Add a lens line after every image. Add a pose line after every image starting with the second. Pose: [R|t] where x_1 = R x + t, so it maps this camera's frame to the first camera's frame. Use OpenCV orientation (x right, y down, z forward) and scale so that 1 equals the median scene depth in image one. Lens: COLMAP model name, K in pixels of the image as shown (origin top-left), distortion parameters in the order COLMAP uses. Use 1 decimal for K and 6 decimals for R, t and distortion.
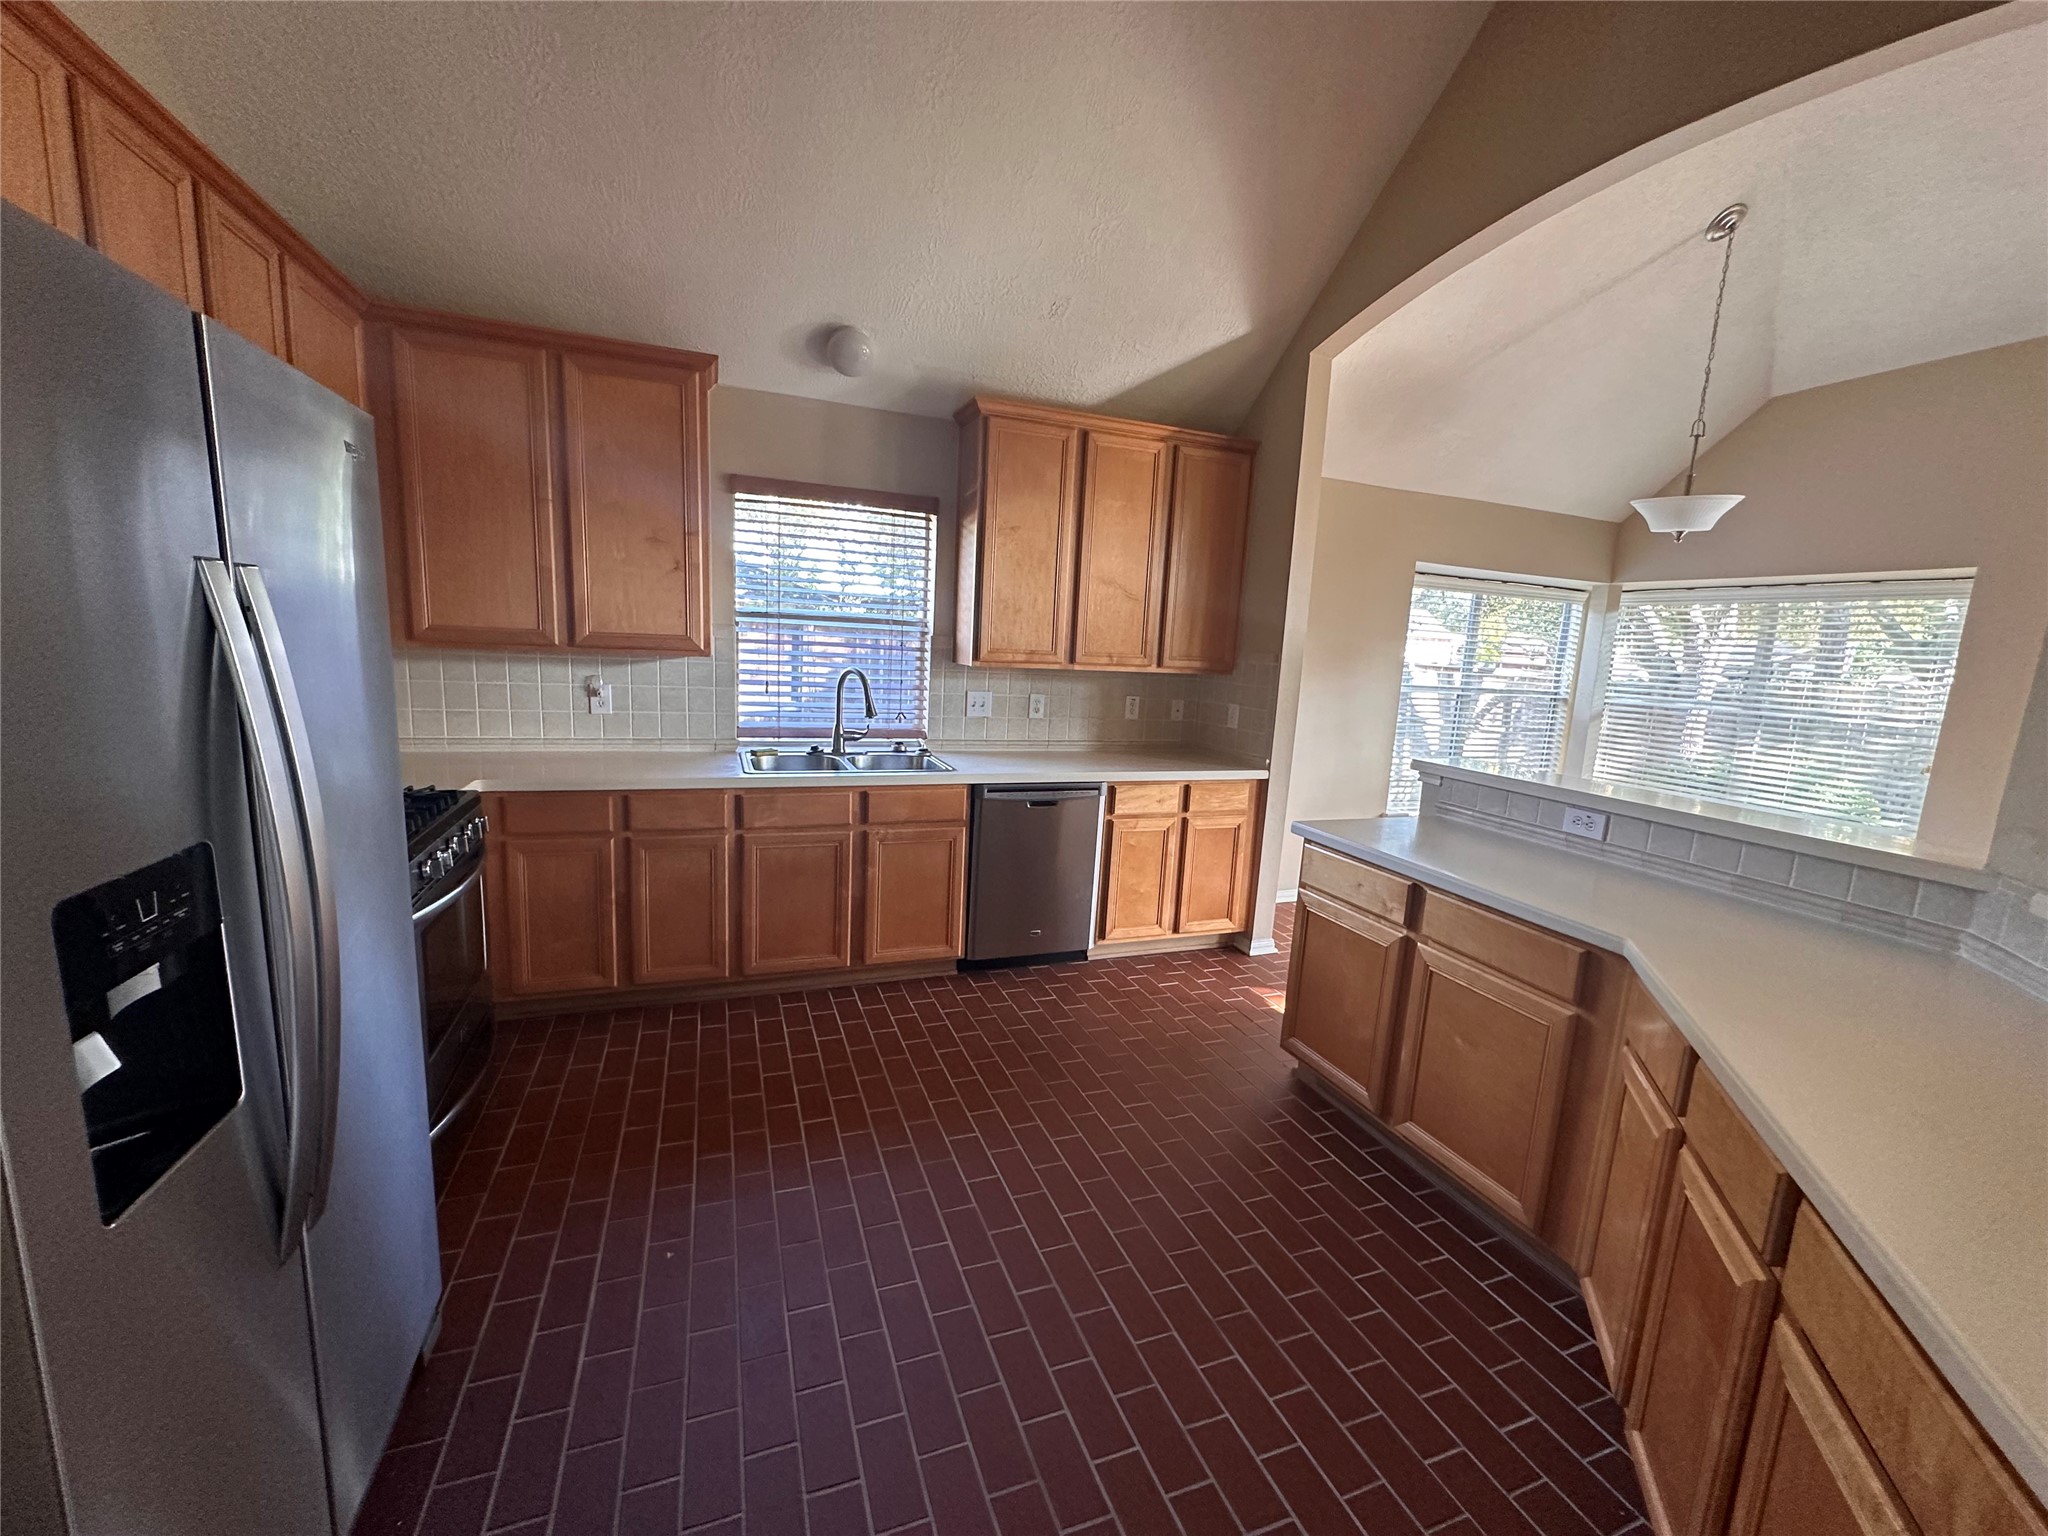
lens RADIAL K [[818.4, 0, 1032.2], [0, 818.4, 769.0], [0, 0, 1]] dist [0.001997, 0.000292]
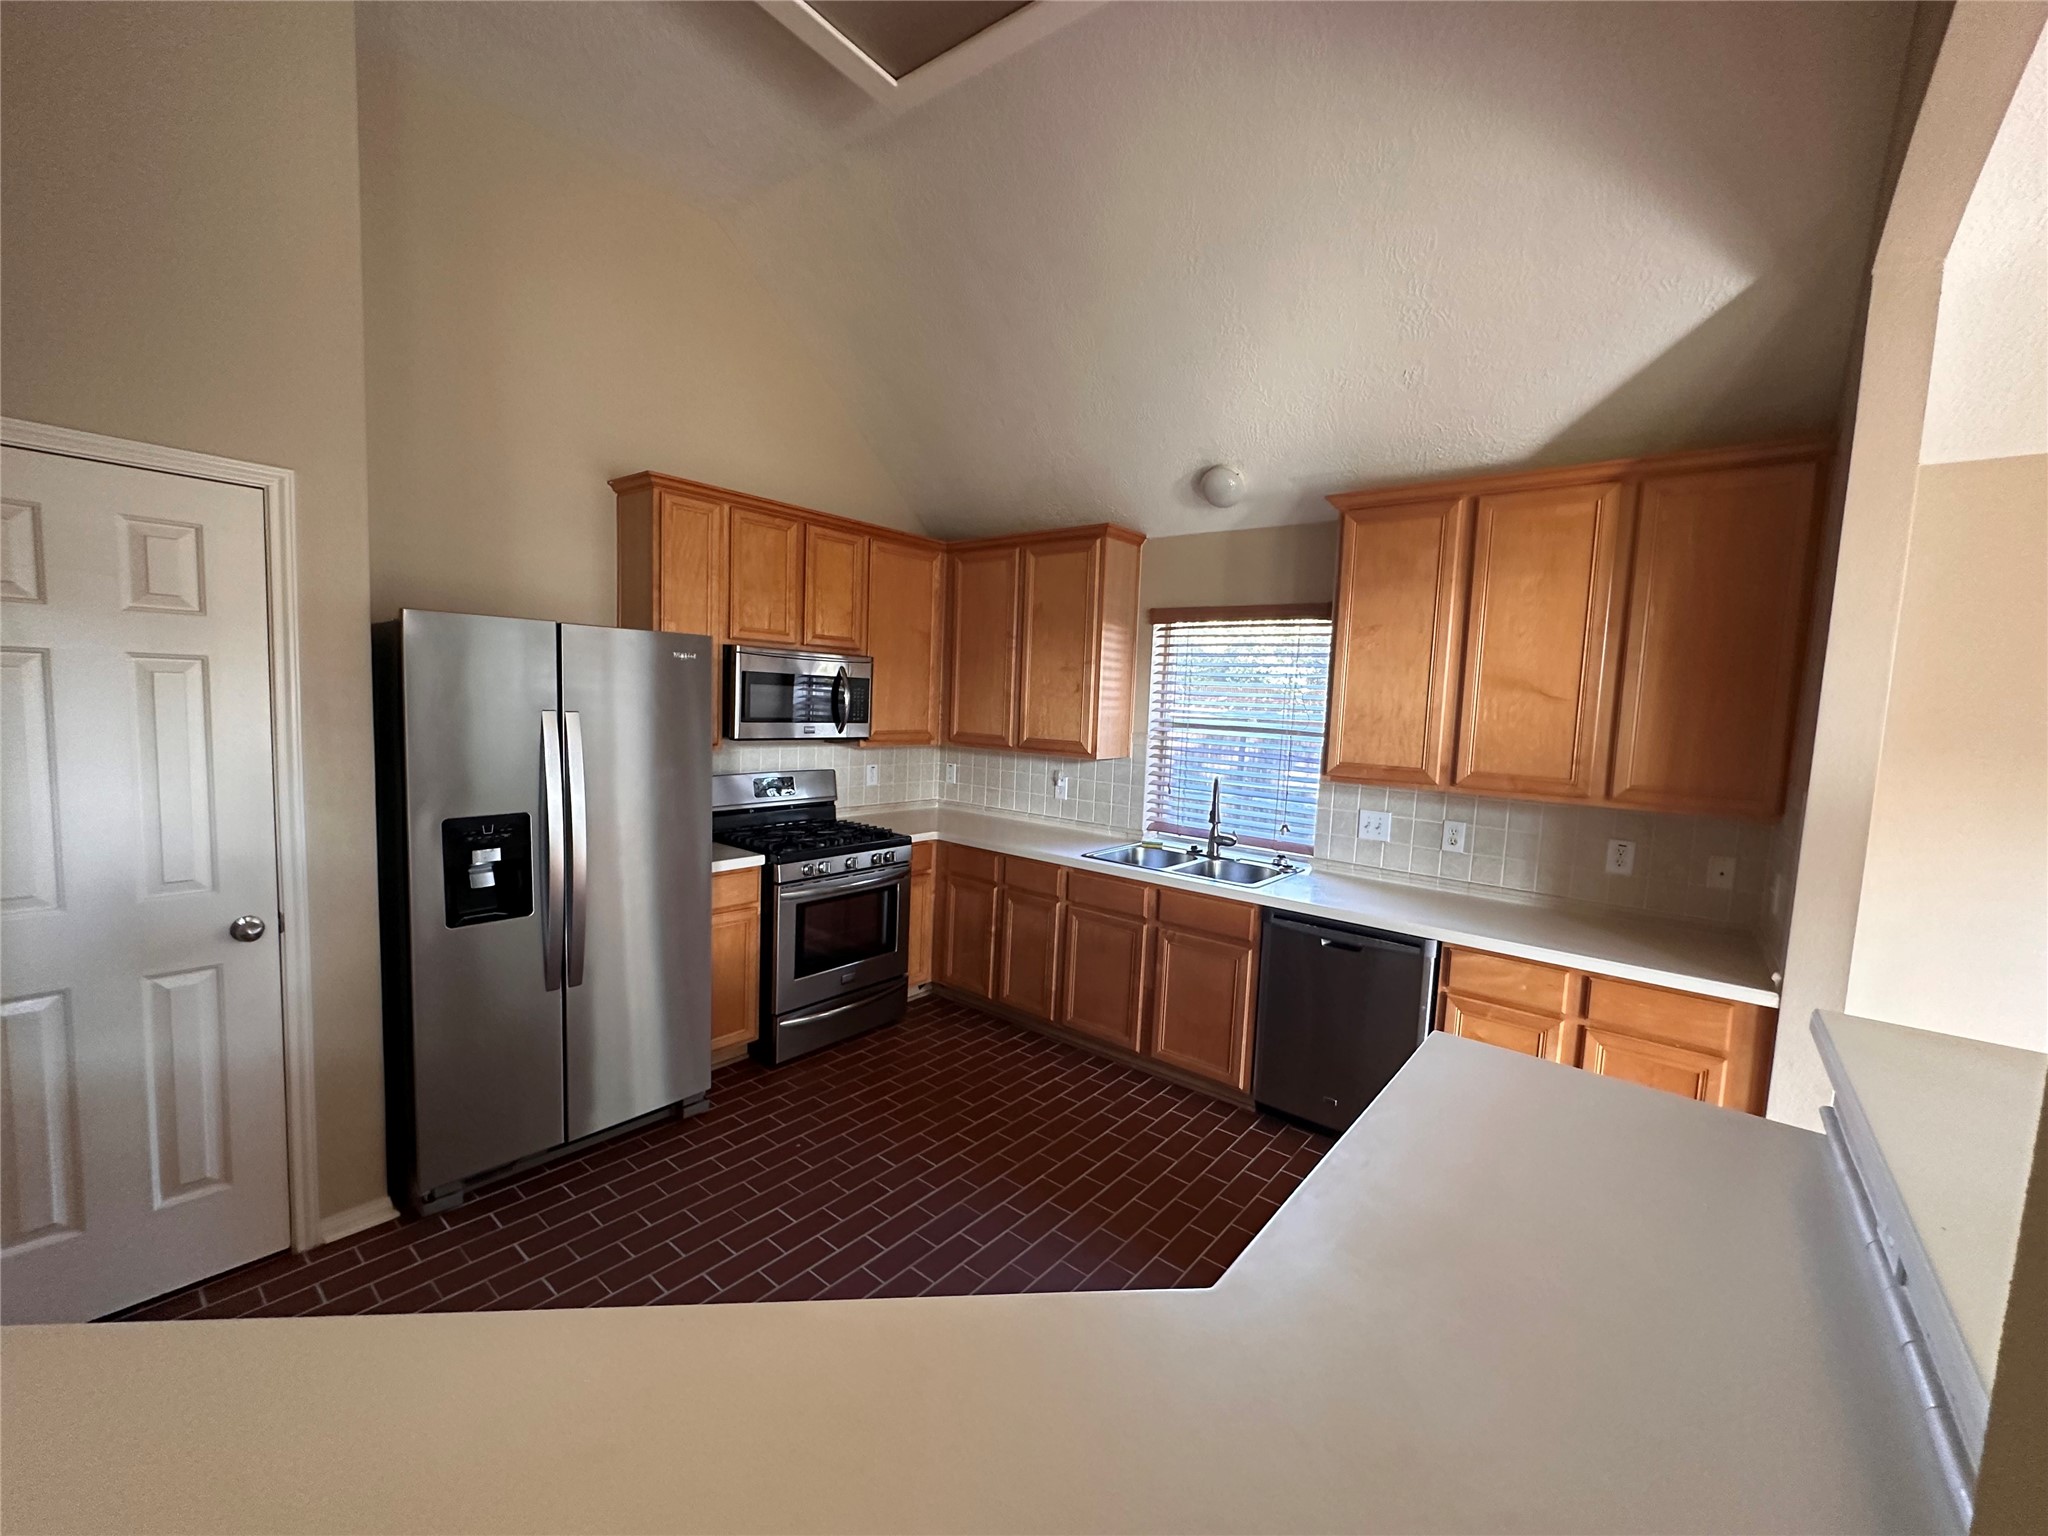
lens RADIAL K [[818.4, 0, 1032.3], [0, 818.4, 772.9], [0, 0, 1]] dist [0.001997, 0.000292]
pose [[0.502300, 0.049207, -0.863292, 0.560073], [-0.158486, 0.986706, -0.035972, -0.051321], [0.850045, 0.154888, 0.503421, 0.274771]]
